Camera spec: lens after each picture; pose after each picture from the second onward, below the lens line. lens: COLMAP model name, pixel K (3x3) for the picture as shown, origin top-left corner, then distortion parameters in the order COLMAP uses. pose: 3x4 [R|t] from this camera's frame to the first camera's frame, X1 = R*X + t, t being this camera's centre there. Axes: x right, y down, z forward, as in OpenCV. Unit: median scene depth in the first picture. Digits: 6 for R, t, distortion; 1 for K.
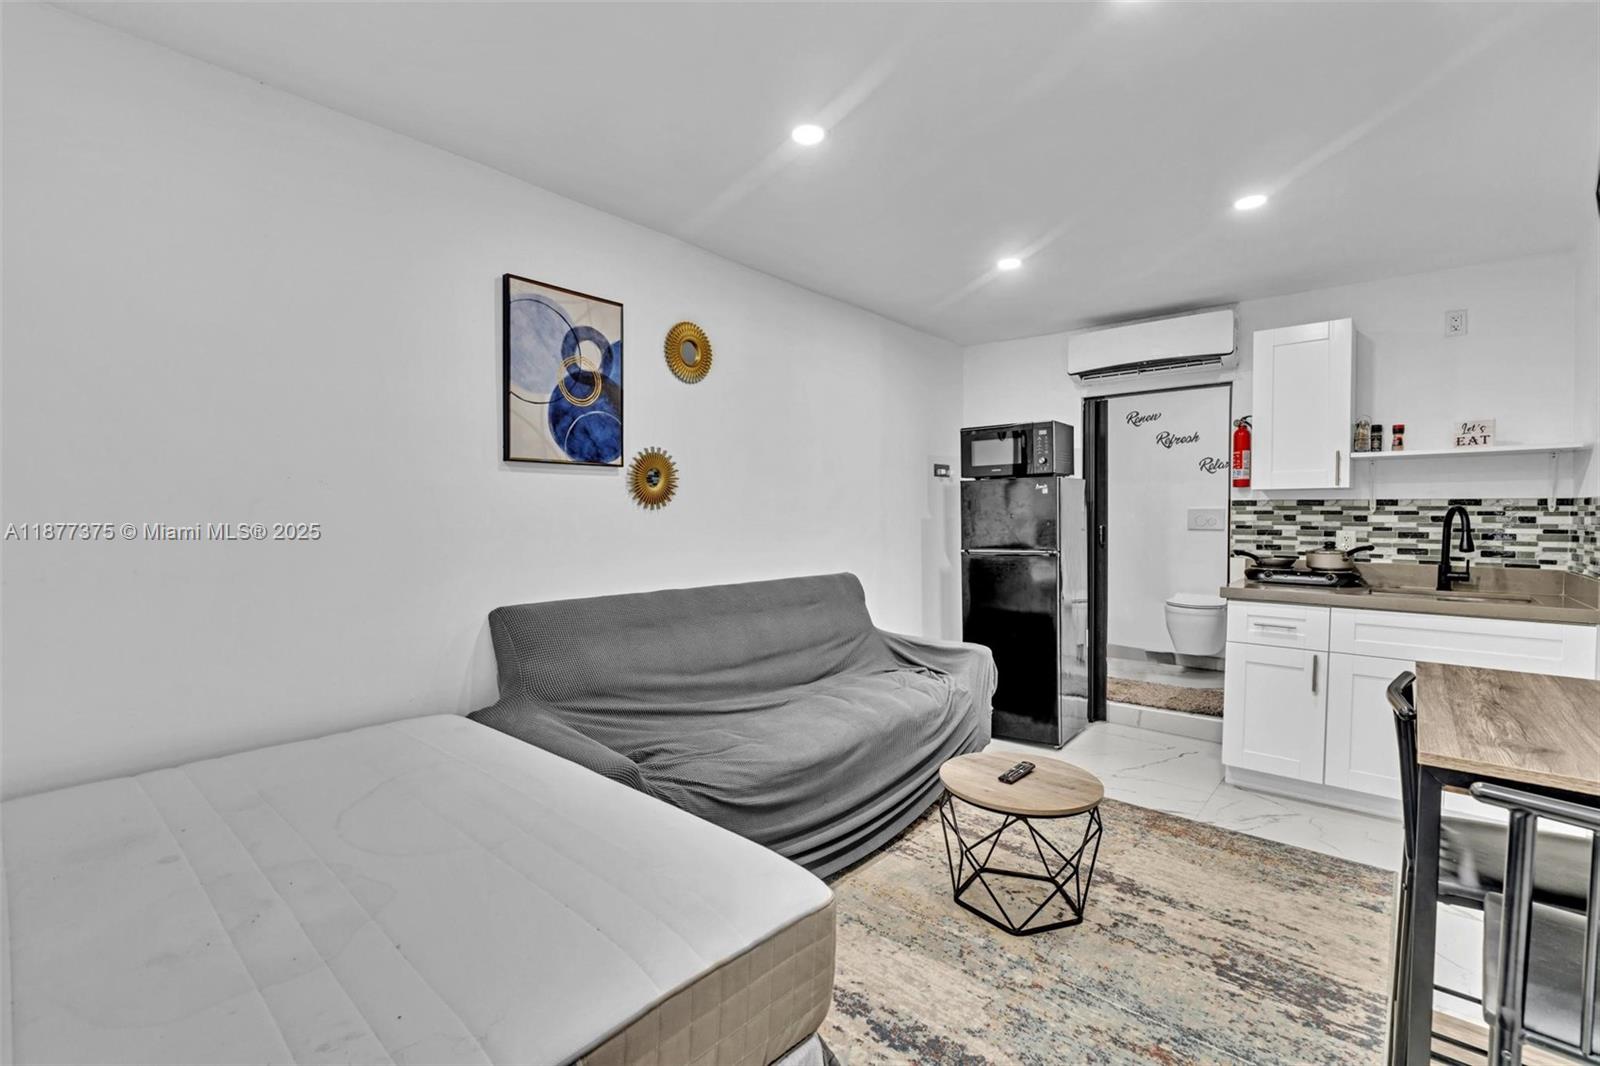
lens RADIAL K [[722.7, 0, 797.0], [0, 722.7, 539.1], [0, 0, 1]] dist [-0.001819, 0.000762]
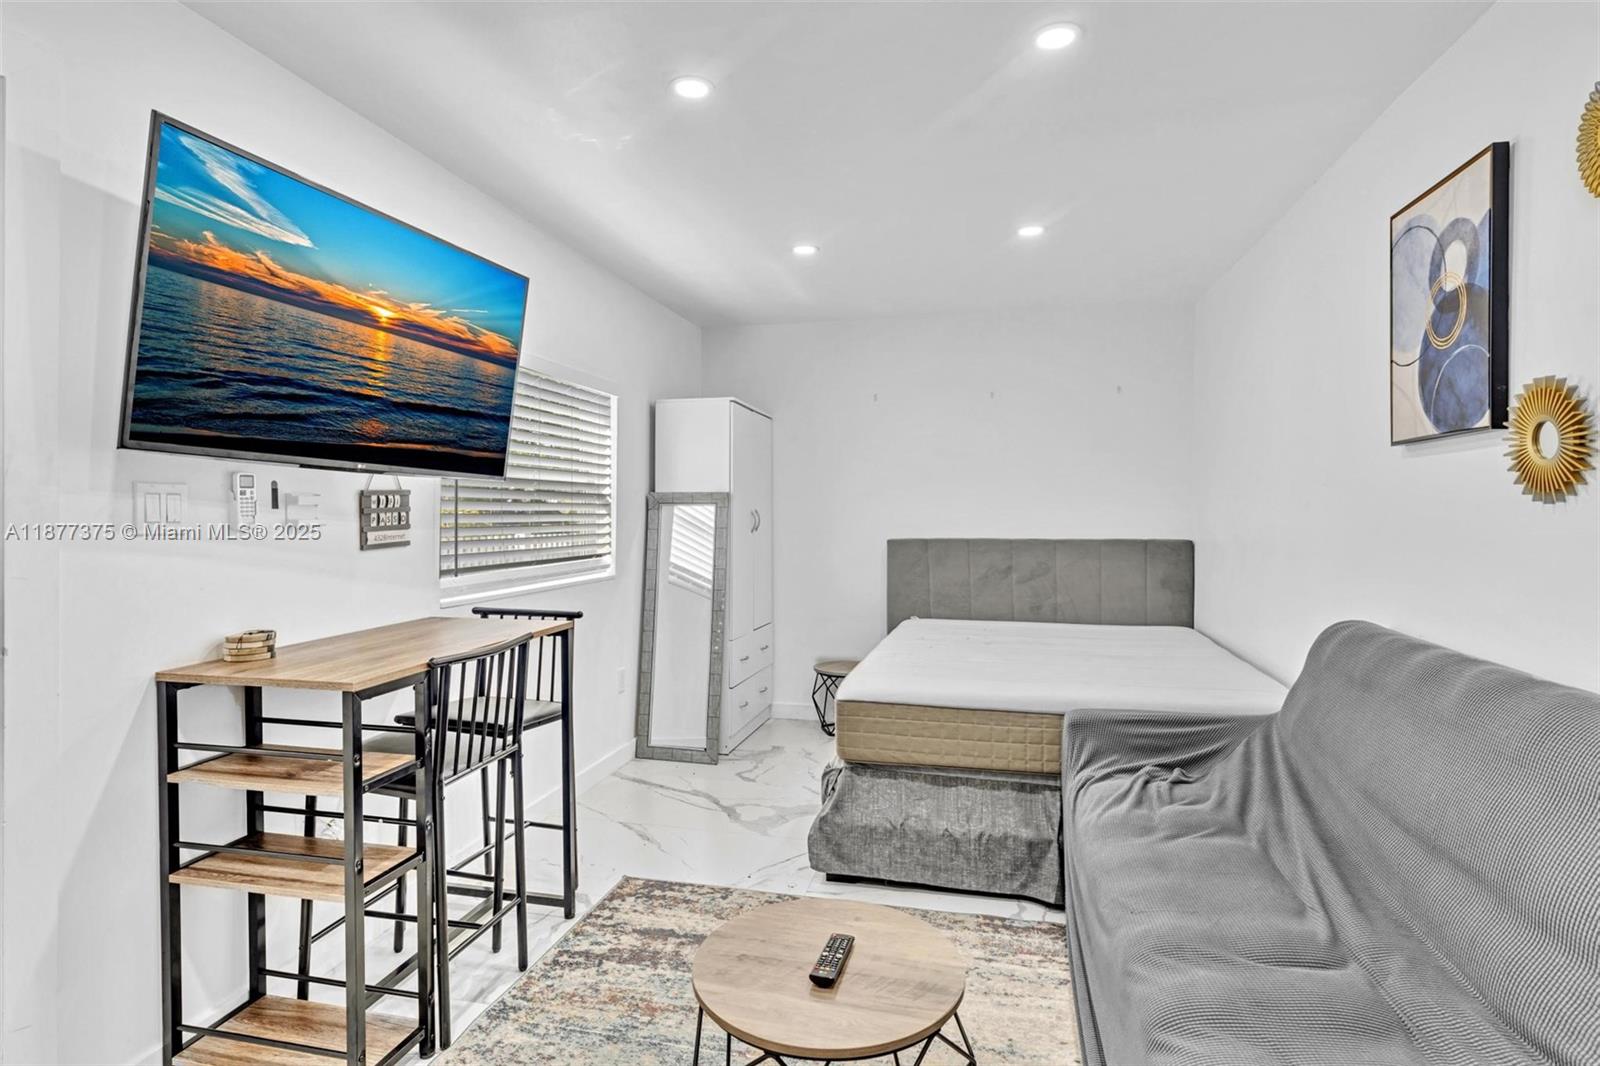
lens RADIAL K [[831.4, 0, 799.2], [0, 831.4, 523.2], [0, 0, 1]] dist [-0.002177, -0.000058]
pose [[-0.887127, 0.002452, -0.461520, 0.515429], [-0.021178, 0.998716, 0.046015, -0.042609], [0.461040, 0.050596, -0.885936, 1.268843]]
